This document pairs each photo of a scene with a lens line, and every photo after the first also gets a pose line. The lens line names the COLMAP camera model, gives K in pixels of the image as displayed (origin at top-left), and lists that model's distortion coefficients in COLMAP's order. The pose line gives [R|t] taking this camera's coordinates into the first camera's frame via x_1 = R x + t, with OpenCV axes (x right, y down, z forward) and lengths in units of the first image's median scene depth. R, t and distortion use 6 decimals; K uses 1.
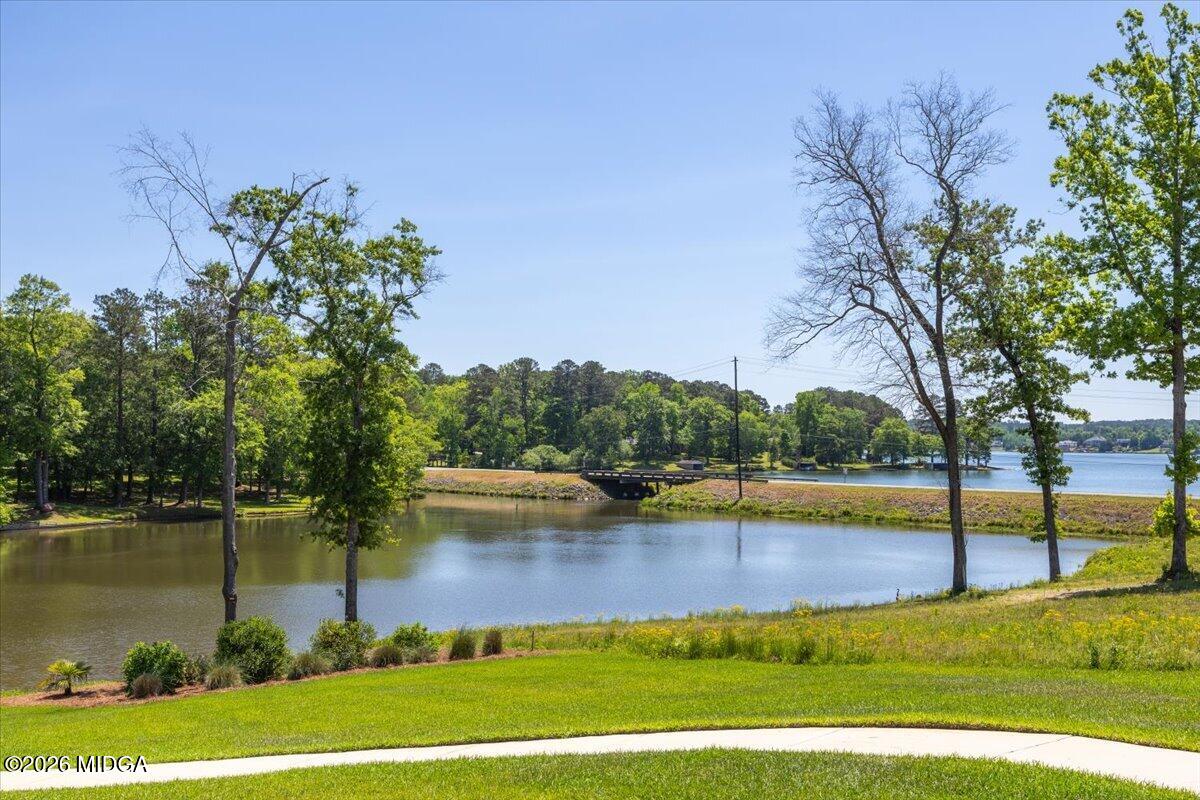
lens RADIAL K [[1143.9, 0, 593.2], [0, 1143.9, 400.7], [0, 0, 1]] dist [-0.003037, -0.011822]
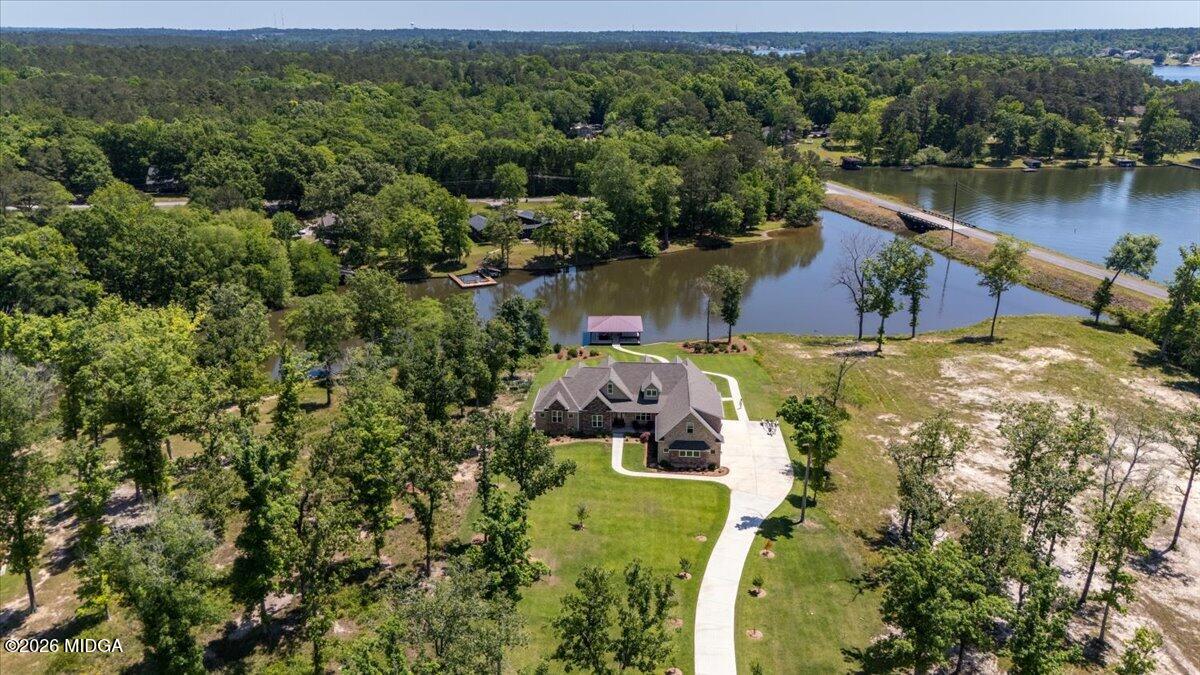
lens RADIAL K [[890.2, 0, 600.0], [0, 890.2, 337.5], [0, 0, 1]] dist [0.111395, -0.131201]
pose [[0.885911, 0.142359, -0.441469, 0.396328], [0.024132, 0.936306, 0.350355, -0.461921], [0.463226, -0.321037, 0.826049, -1.005709]]
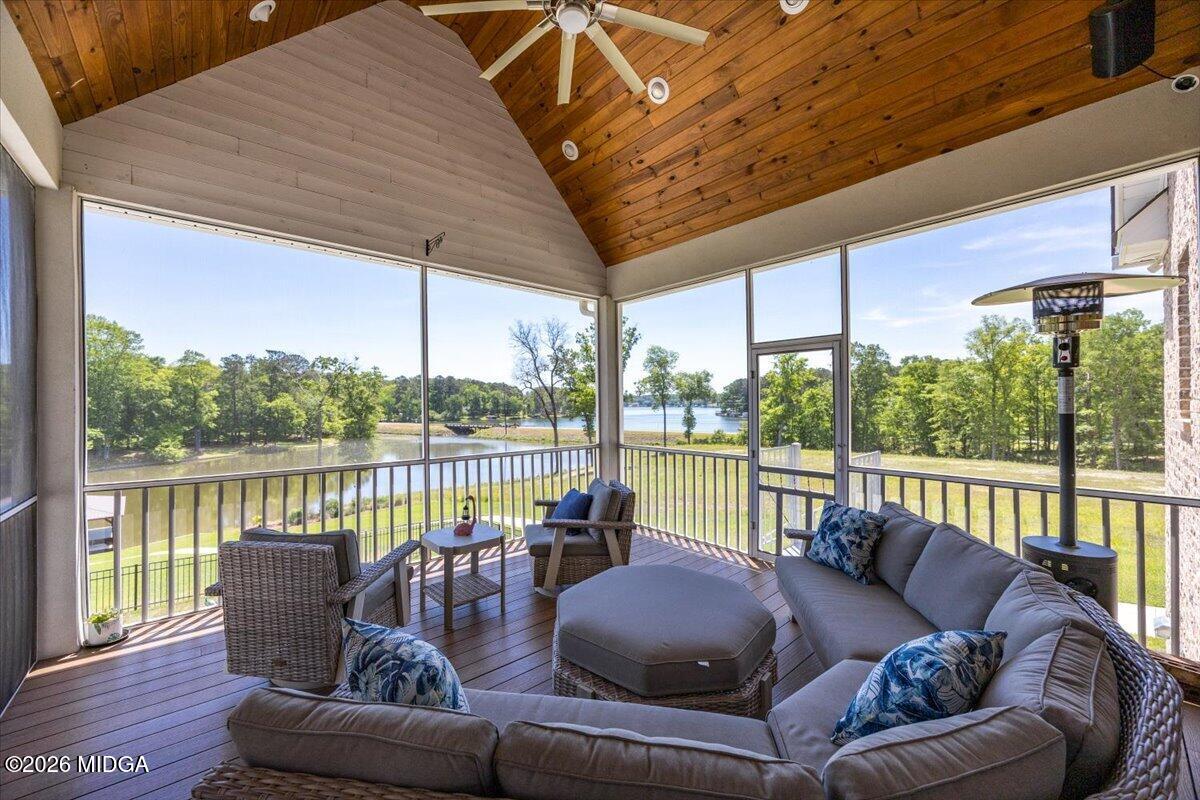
lens RADIAL K [[458.8, 0, 600.0], [0, 458.8, 400.0], [0, 0, 1]] dist [-0.001741, -0.000200]
pose [[0.952305, -0.009619, 0.304996, 0.011668], [0.000684, 0.999568, 0.029388, -0.033342], [-0.305147, -0.027778, 0.951900, -0.123796]]
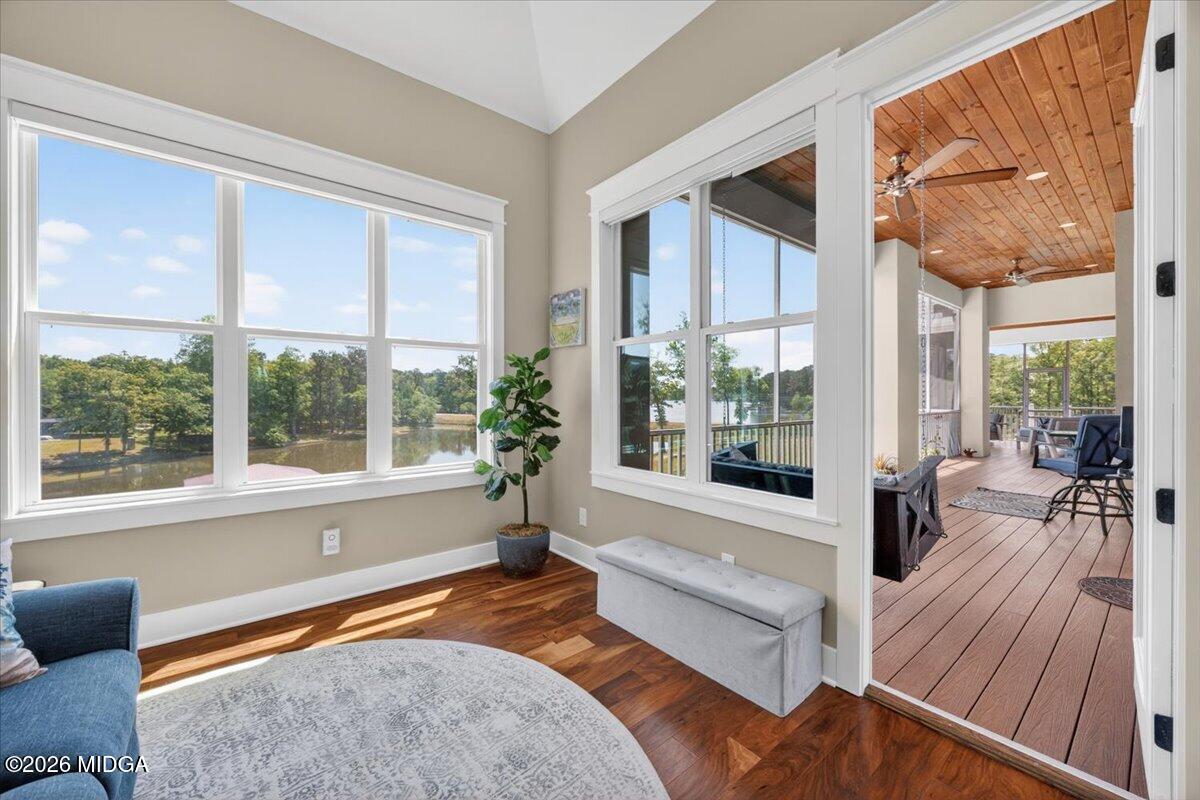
lens RADIAL K [[461.2, 0, 595.8], [0, 461.2, 396.3], [0, 0, 1]] dist [-0.000551, 0.000018]
pose [[0.966988, -0.006797, 0.254732, -0.083065], [-0.002463, 0.999348, 0.036016, -0.033503], [-0.254811, -0.035454, 0.966341, -0.167688]]
